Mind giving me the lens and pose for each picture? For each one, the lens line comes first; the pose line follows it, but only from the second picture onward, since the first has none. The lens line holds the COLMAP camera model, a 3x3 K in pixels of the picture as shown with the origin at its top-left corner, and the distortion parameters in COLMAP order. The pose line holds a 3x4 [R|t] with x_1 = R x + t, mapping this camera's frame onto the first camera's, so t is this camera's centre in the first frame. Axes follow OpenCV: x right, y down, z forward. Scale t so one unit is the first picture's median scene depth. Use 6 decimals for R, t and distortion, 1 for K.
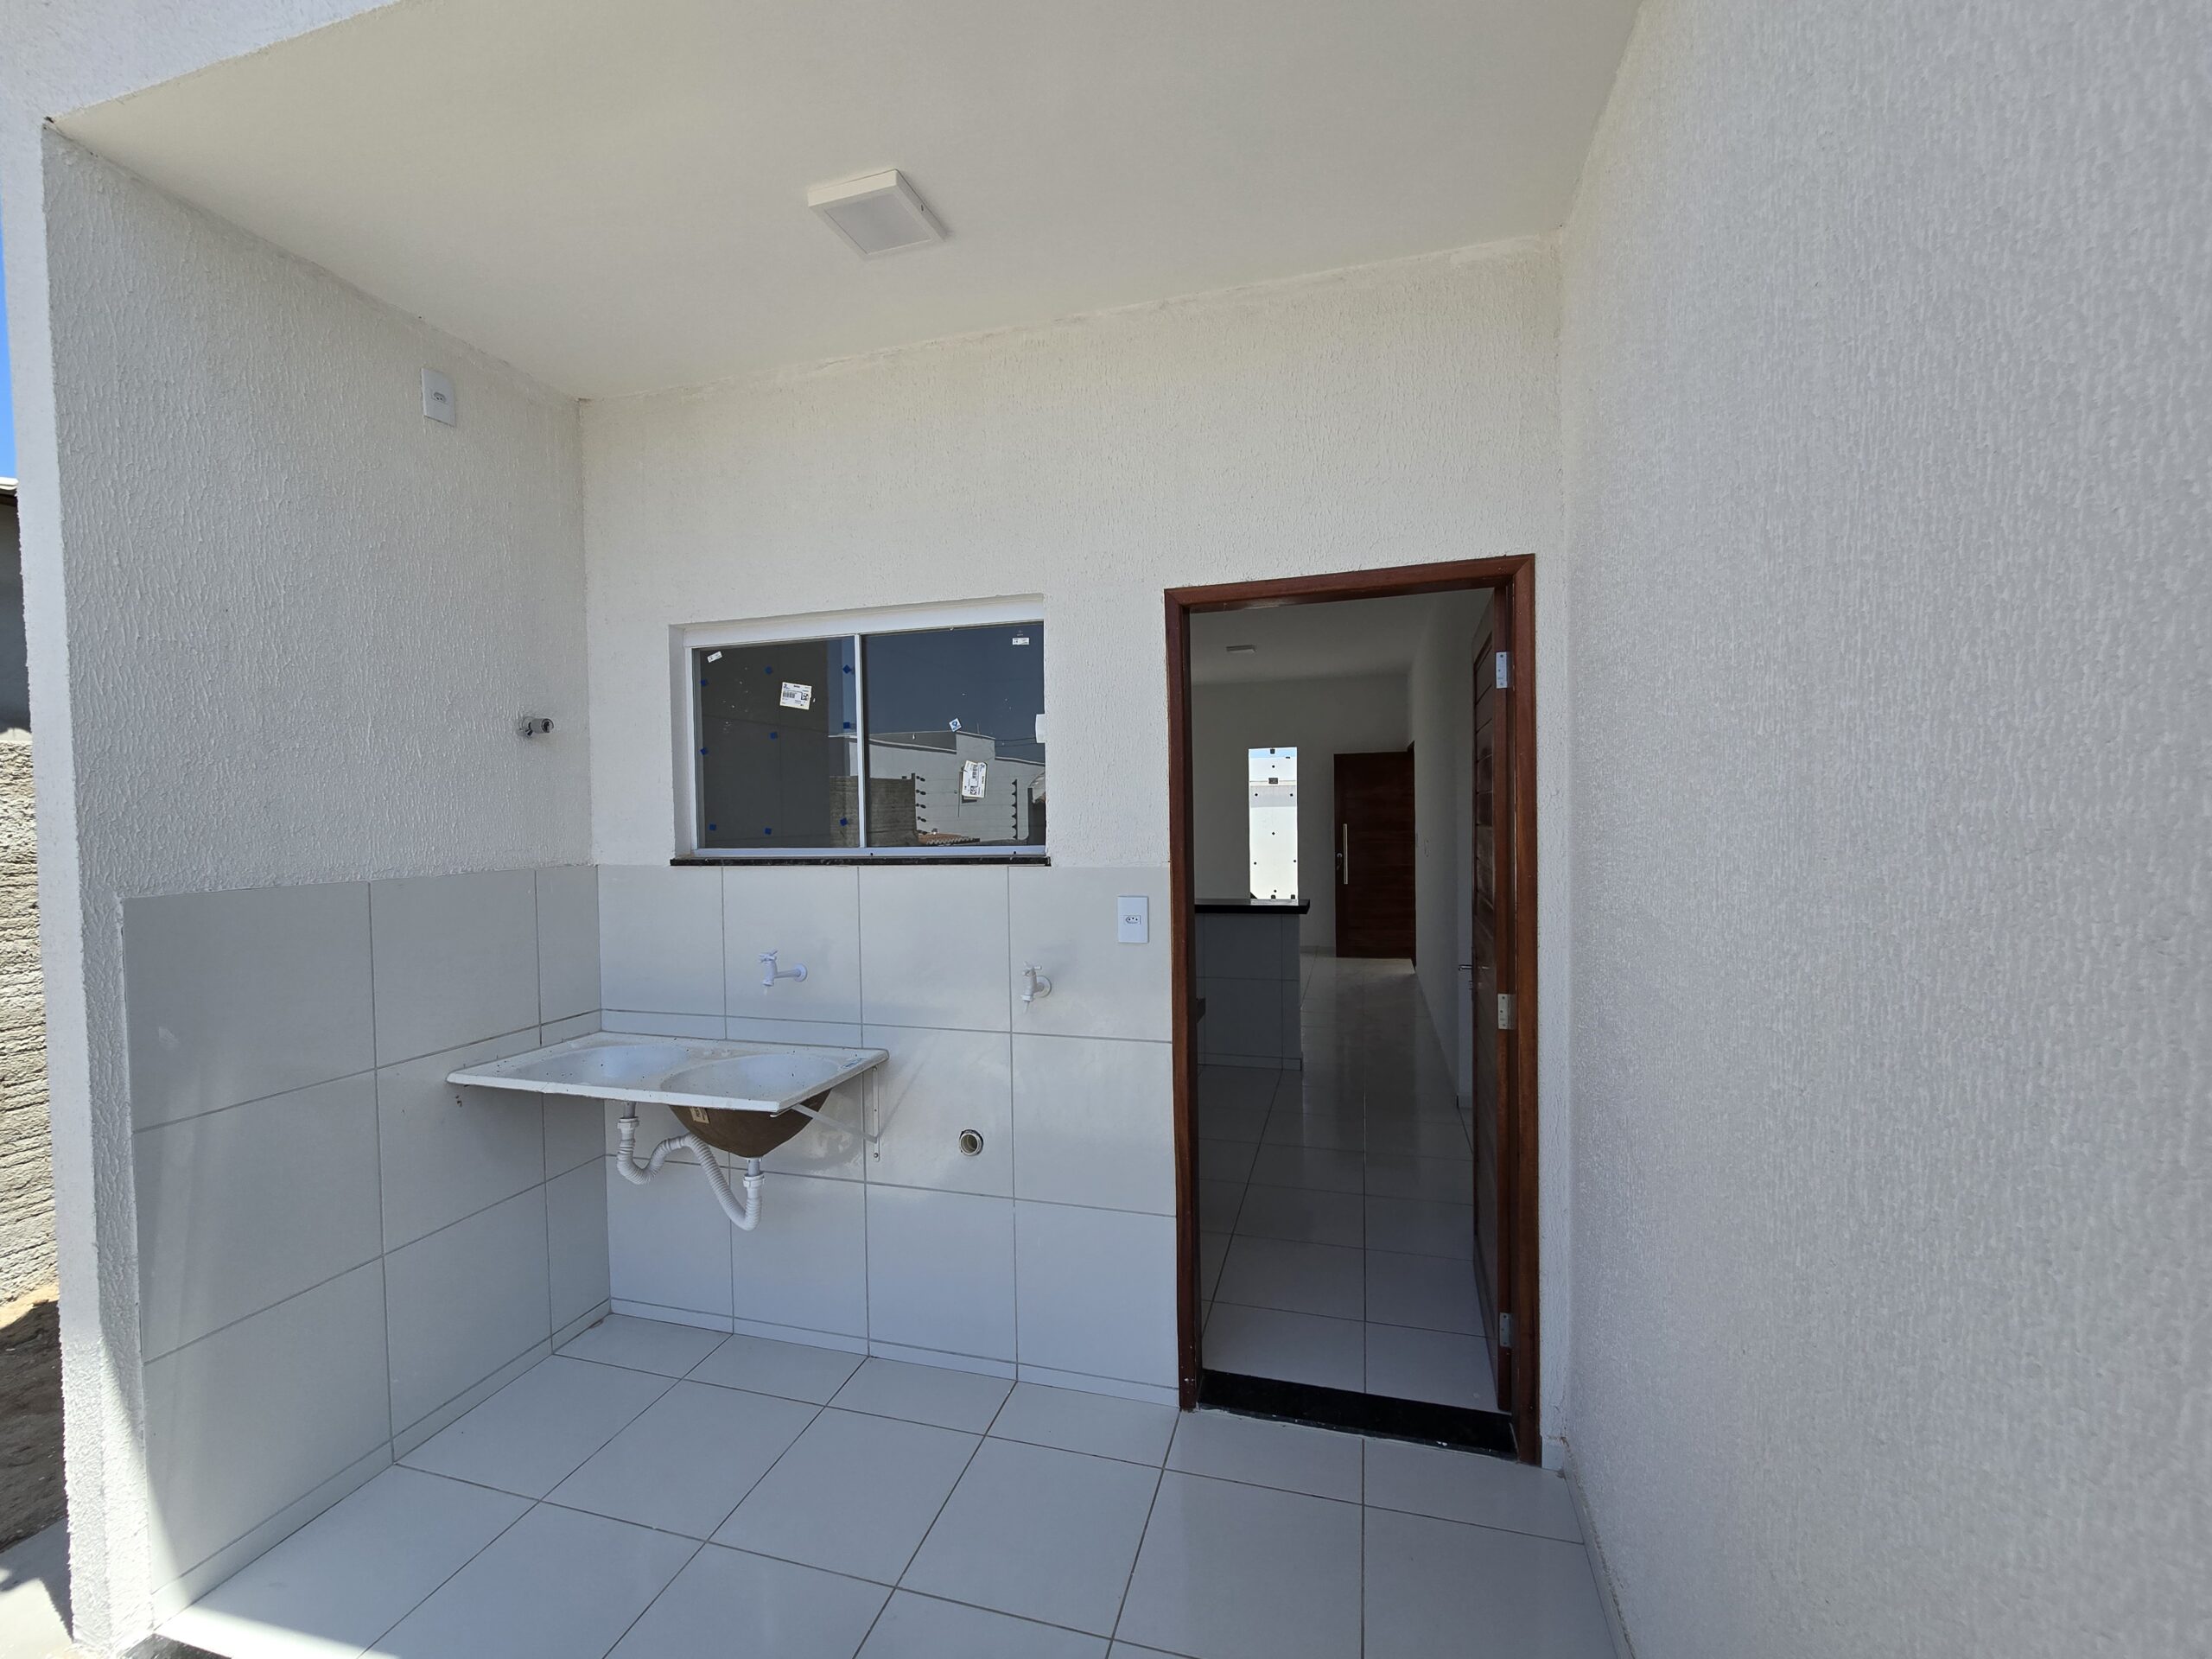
lens RADIAL K [[912.0, 0, 1113.3], [0, 912.0, 819.0], [0, 0, 1]] dist [-0.000570, 0.000707]
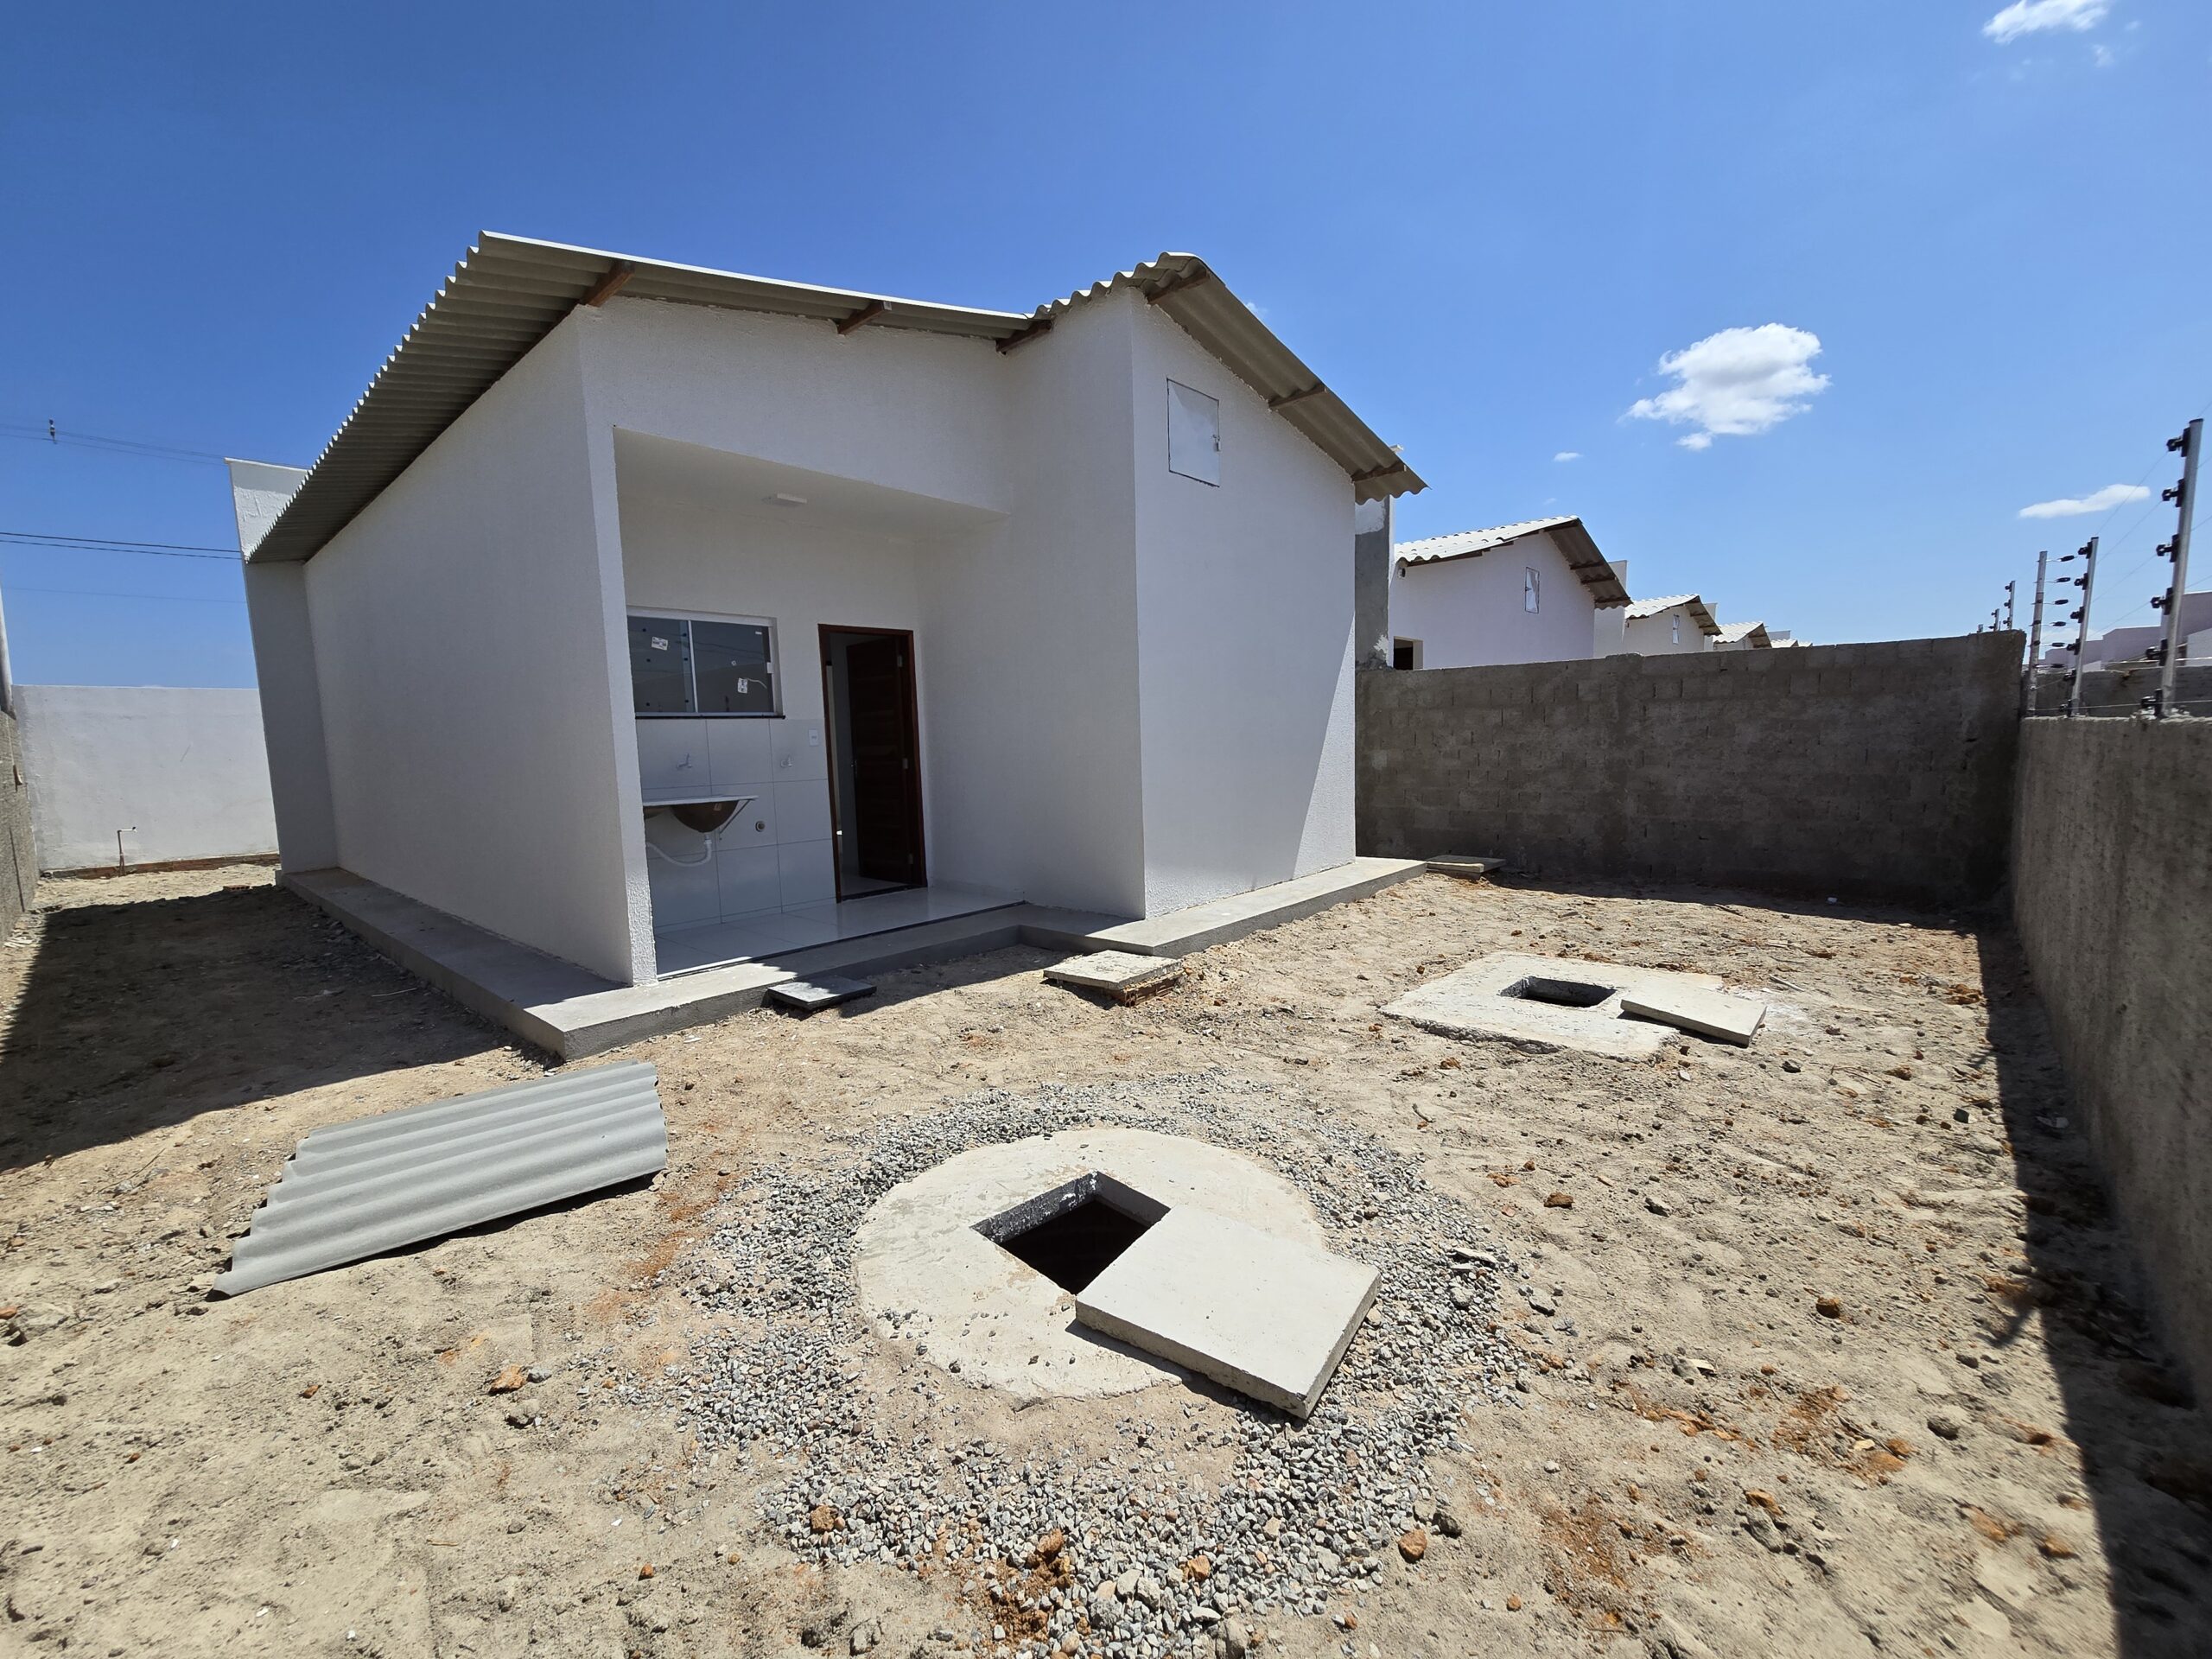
lens RADIAL K [[912.0, 0, 1106.9], [0, 912.0, 838.0], [0, 0, 1]] dist [-0.000570, 0.000707]
pose [[0.437380, -0.084906, 0.895259, -2.251029], [0.044795, 0.996354, 0.072609, 0.266300], [-0.898160, 0.008346, 0.439589, -1.124941]]
